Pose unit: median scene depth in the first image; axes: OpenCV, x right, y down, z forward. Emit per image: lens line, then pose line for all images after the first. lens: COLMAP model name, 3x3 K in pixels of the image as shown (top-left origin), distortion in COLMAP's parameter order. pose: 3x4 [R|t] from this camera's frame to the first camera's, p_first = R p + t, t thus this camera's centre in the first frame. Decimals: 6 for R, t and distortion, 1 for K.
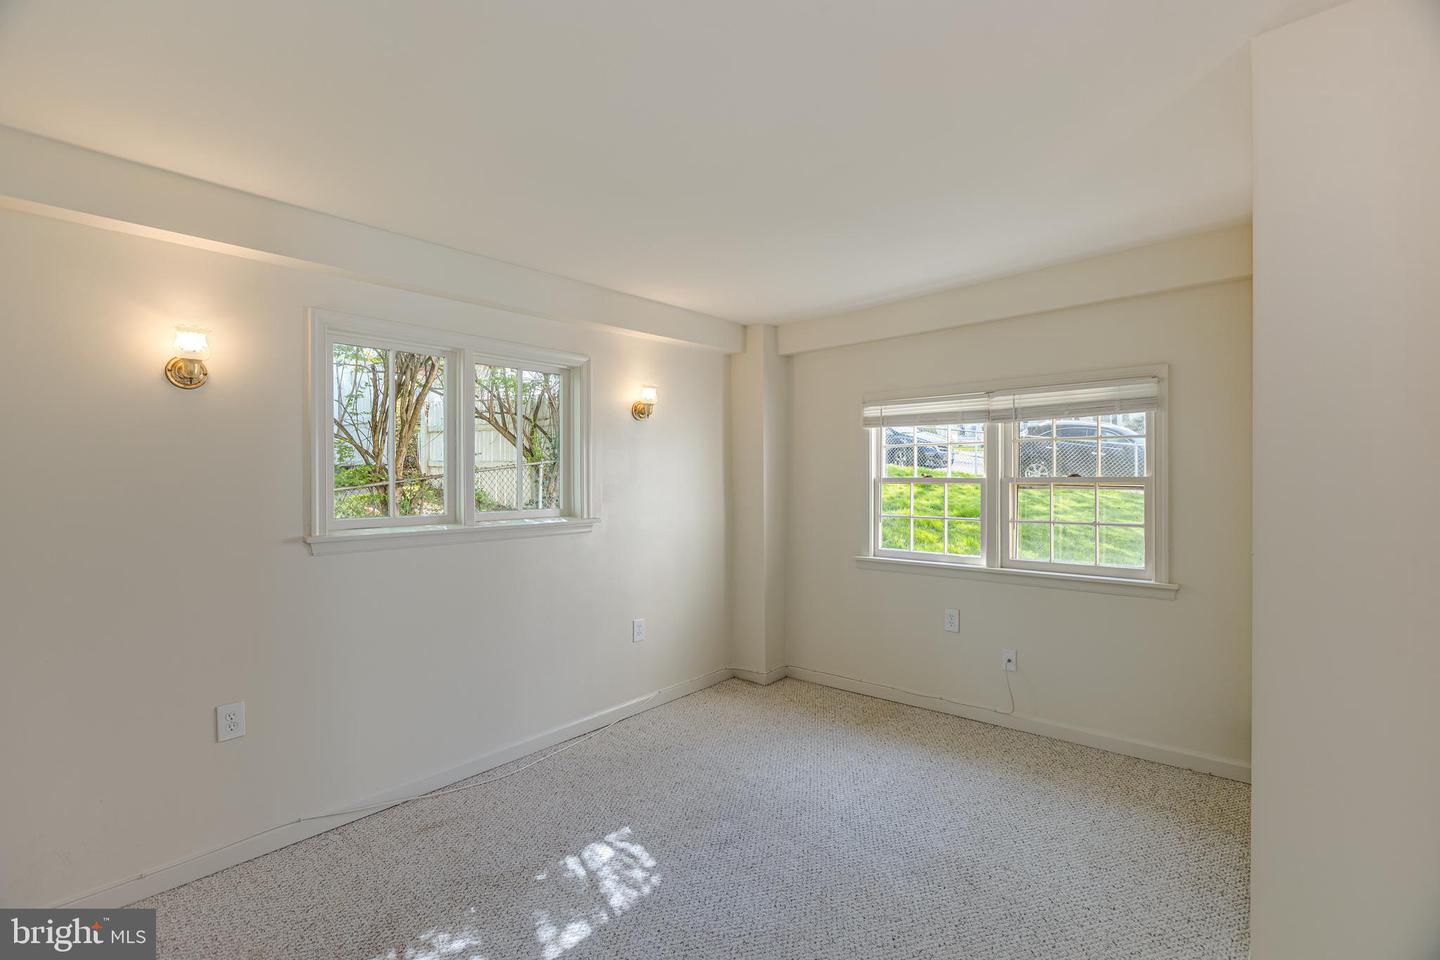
lens RADIAL K [[644.5, 0, 722.8], [0, 644.5, 478.0], [0, 0, 1]] dist [-0.008172, 0.000951]
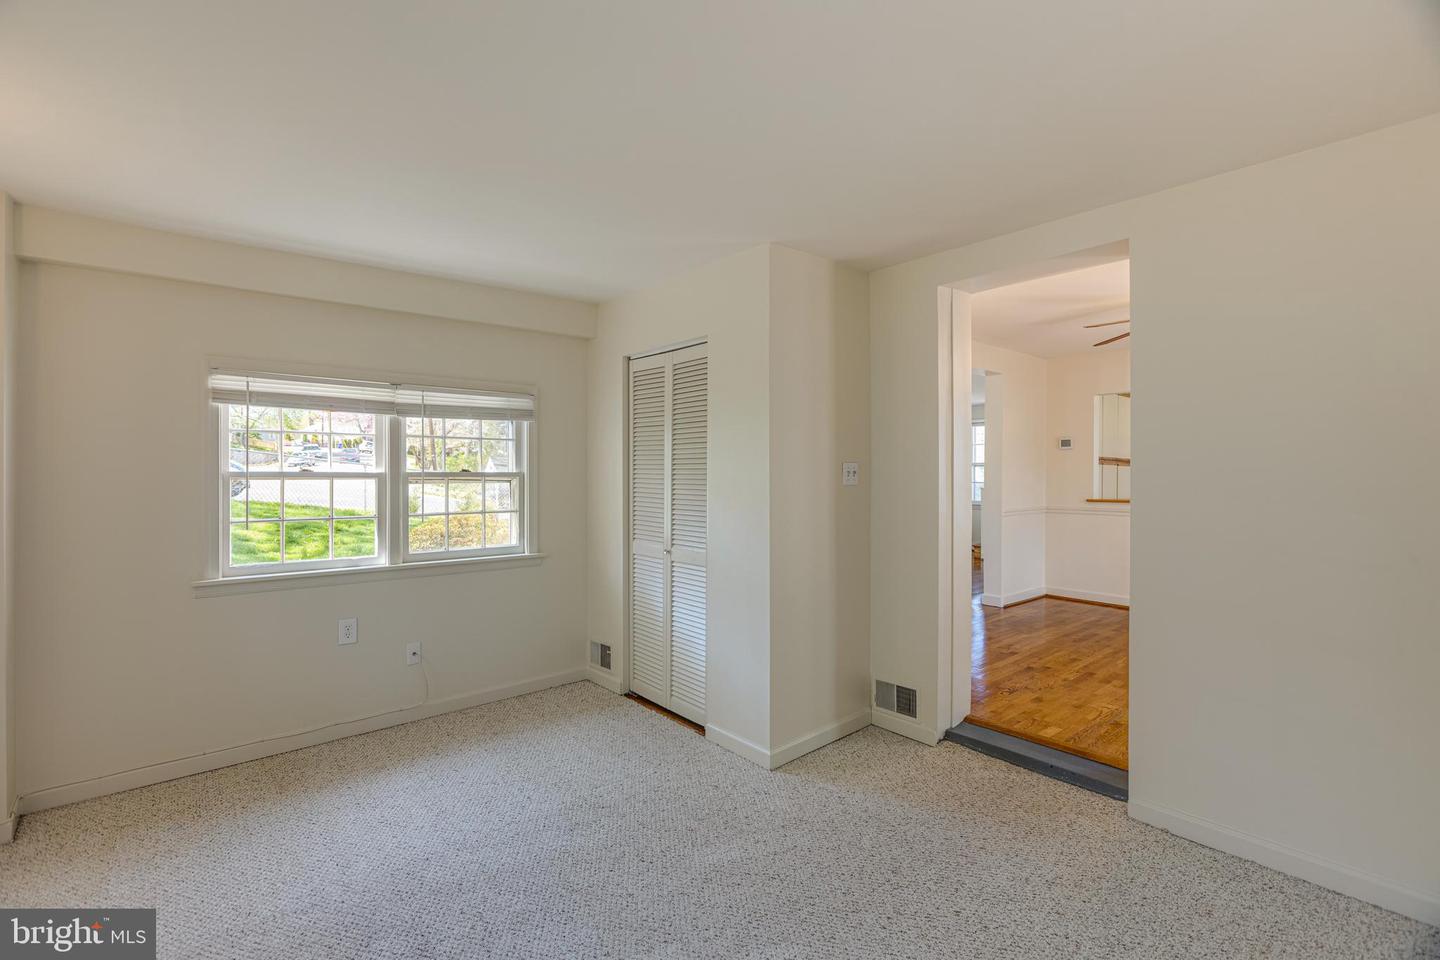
lens RADIAL K [[644.5, 0, 722.8], [0, 644.5, 478.0], [0, 0, 1]] dist [-0.008172, 0.000951]
pose [[0.134240, 0.000289, 0.990949, -0.481439], [0.001647, 0.999999, -0.000515, 0.009667], [-0.990948, 0.001702, 0.134239, 0.380452]]
